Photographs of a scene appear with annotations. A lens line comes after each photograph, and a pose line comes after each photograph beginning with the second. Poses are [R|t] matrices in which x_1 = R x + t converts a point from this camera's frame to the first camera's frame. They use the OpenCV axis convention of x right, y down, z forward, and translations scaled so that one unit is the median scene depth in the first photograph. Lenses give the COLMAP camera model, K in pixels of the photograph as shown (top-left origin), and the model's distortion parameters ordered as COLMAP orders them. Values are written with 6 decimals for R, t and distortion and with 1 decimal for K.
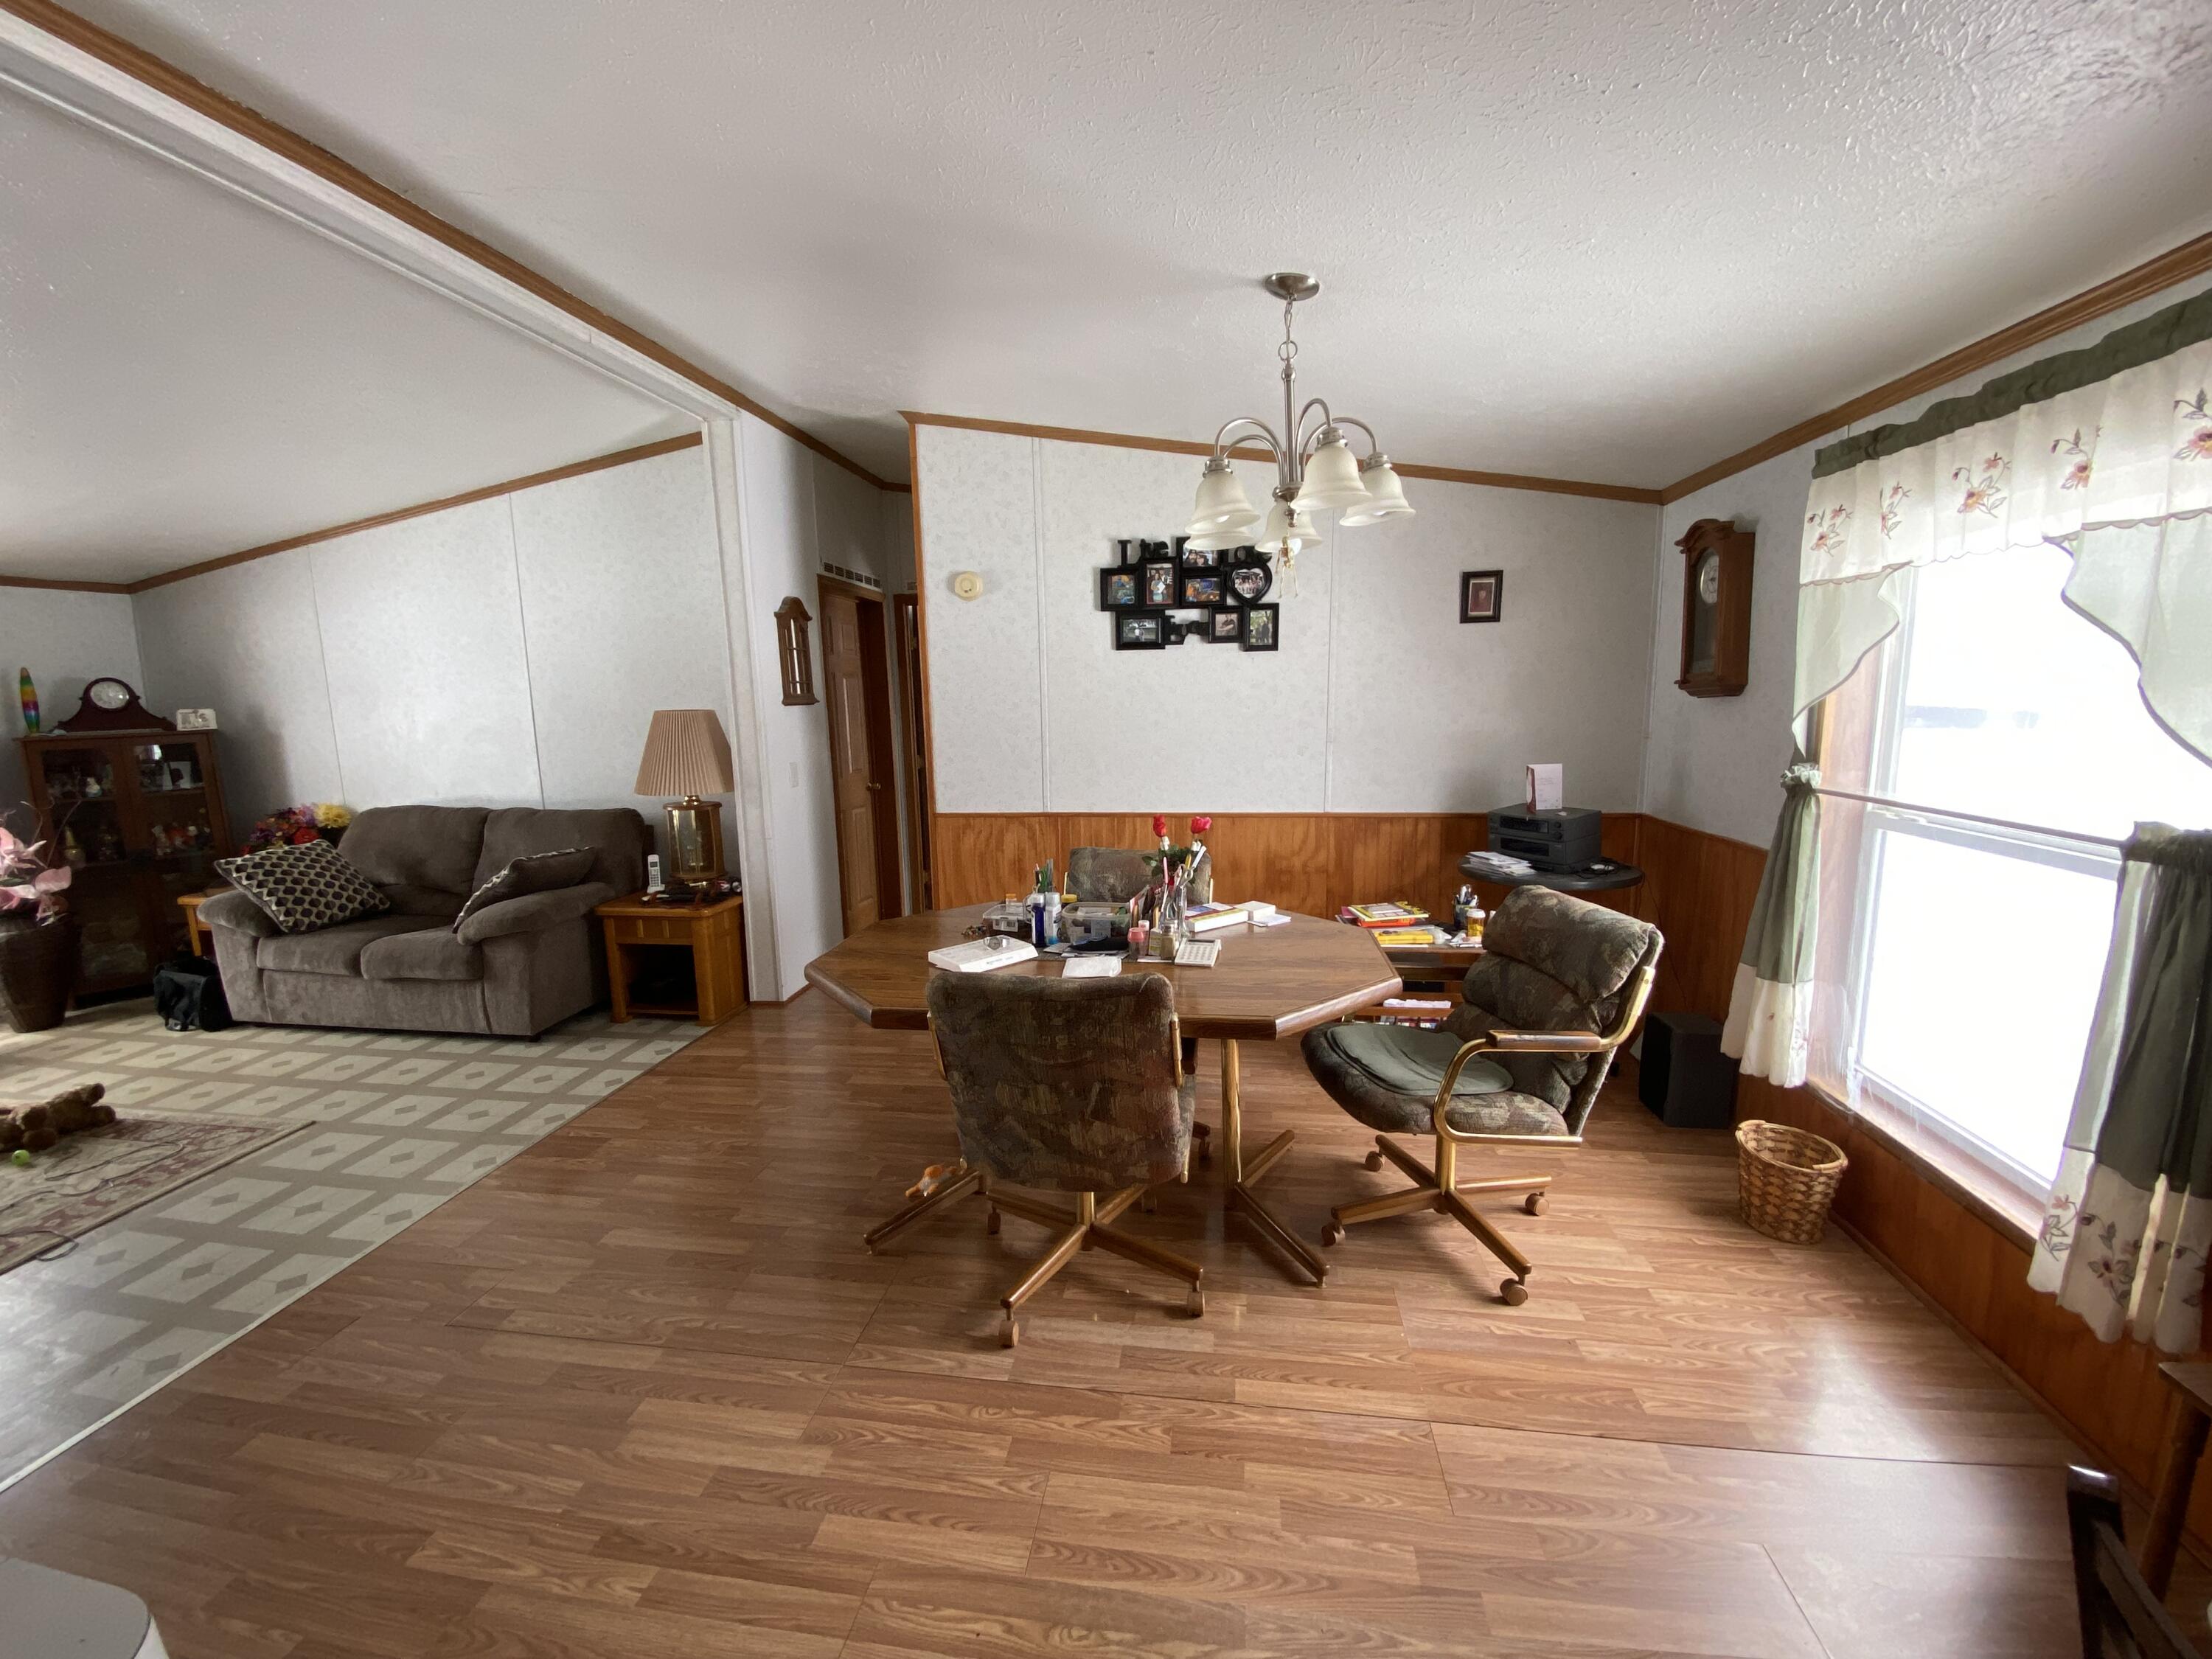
lens RADIAL K [[894.3, 0, 1103.4], [0, 894.3, 833.7], [0, 0, 1]] dist [0.059018, -0.041573]
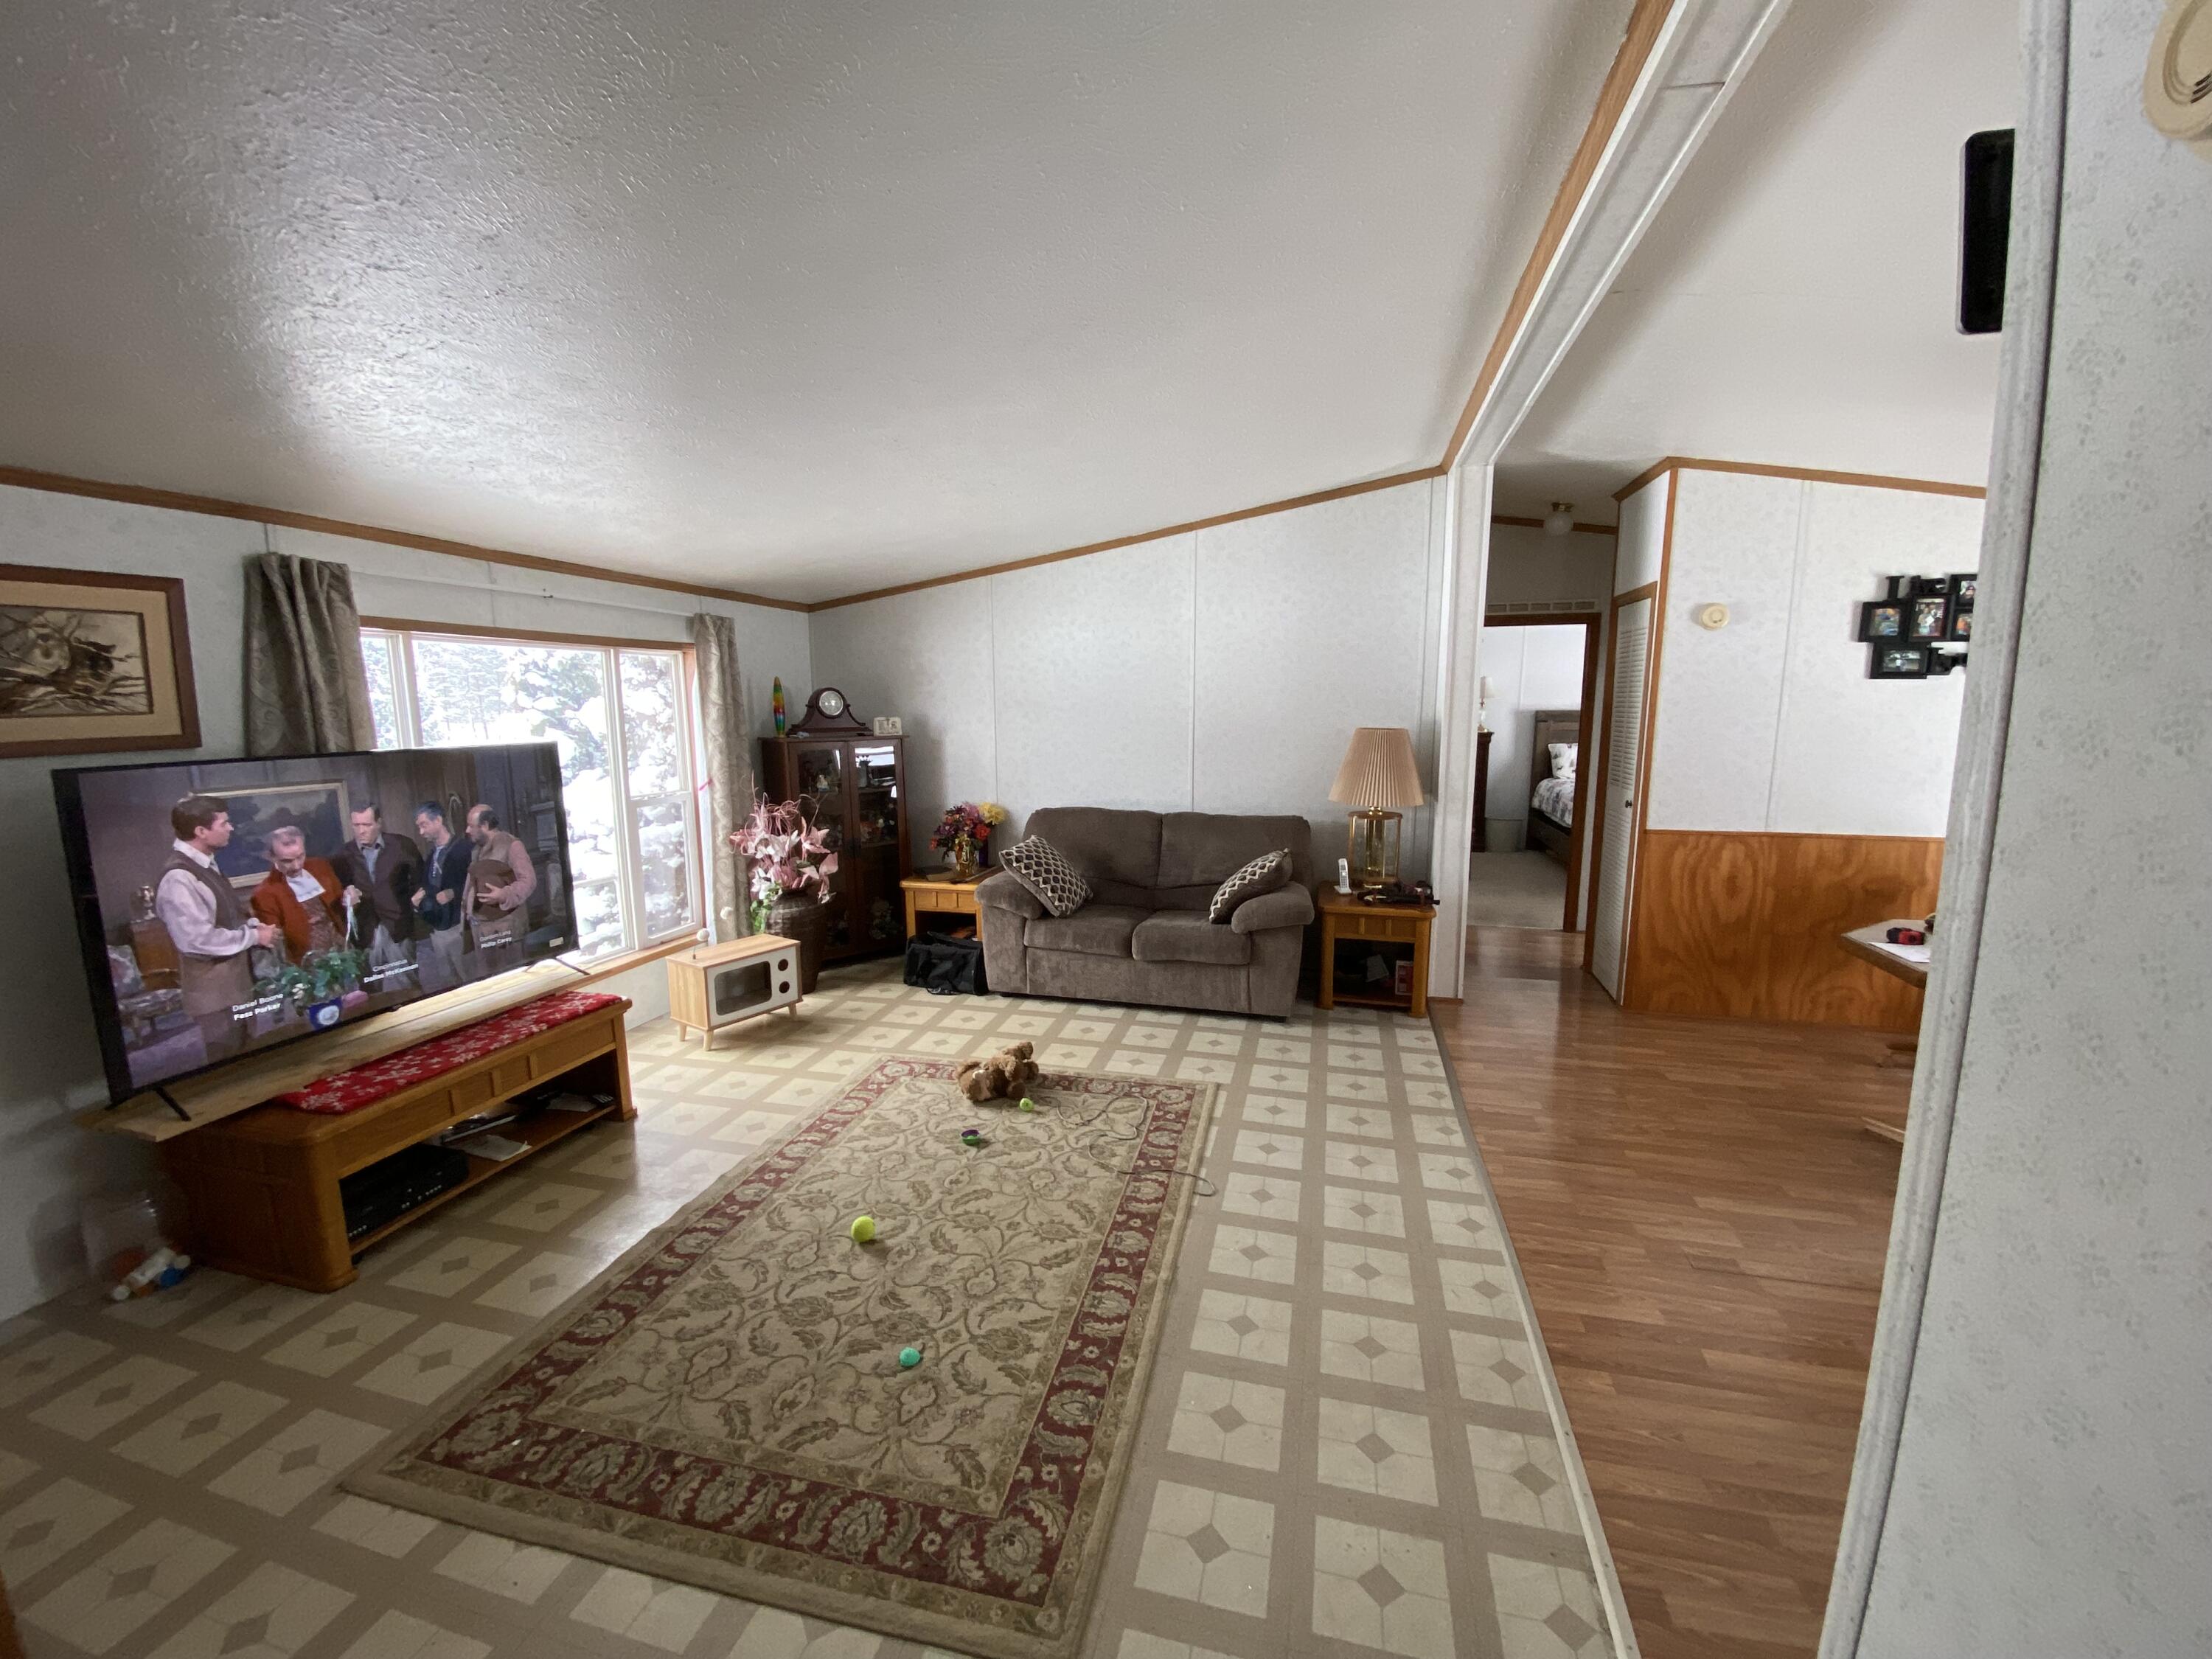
lens RADIAL K [[884.5, 0, 1106.0], [0, 884.5, 829.5], [0, 0, 1]] dist [0.040587, -0.034166]
pose [[0.995299, 0.030681, -0.091862, -0.781545], [-0.031565, 0.999468, -0.008187, 0.006643], [0.091562, 0.011048, 0.995738, -0.116529]]
